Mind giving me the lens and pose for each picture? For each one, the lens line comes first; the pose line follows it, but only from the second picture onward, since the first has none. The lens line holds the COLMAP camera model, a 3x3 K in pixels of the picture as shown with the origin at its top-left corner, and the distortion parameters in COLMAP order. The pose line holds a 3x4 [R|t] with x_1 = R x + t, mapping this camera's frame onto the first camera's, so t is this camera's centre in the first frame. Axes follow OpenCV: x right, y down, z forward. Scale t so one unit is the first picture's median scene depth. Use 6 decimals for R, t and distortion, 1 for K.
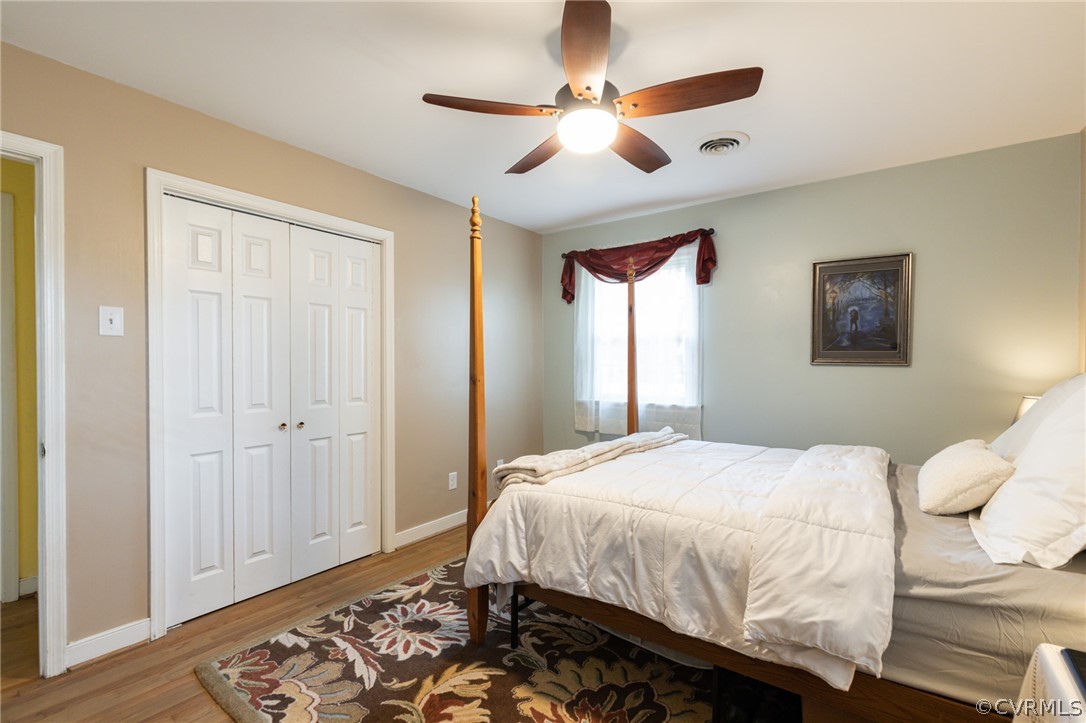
lens RADIAL K [[497.1, 0, 543.0], [0, 497.1, 361.5], [0, 0, 1]] dist [0.001937, -0.000248]
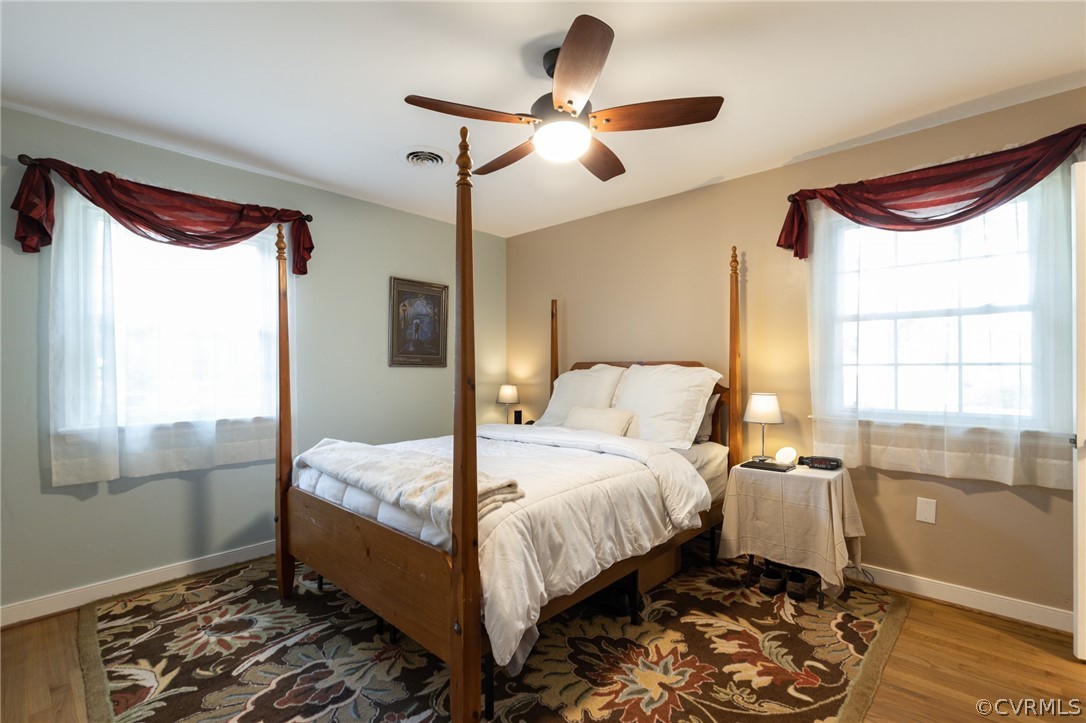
lens RADIAL K [[485.8, 0, 543.0], [0, 485.8, 361.5], [0, 0, 1]] dist [0.018953, -0.000017]
pose [[0.123807, 0.009892, 0.992257, -0.839997], [-0.001788, 0.999951, -0.009746, 0.009052], [-0.992305, -0.000568, 0.123818, 0.819147]]
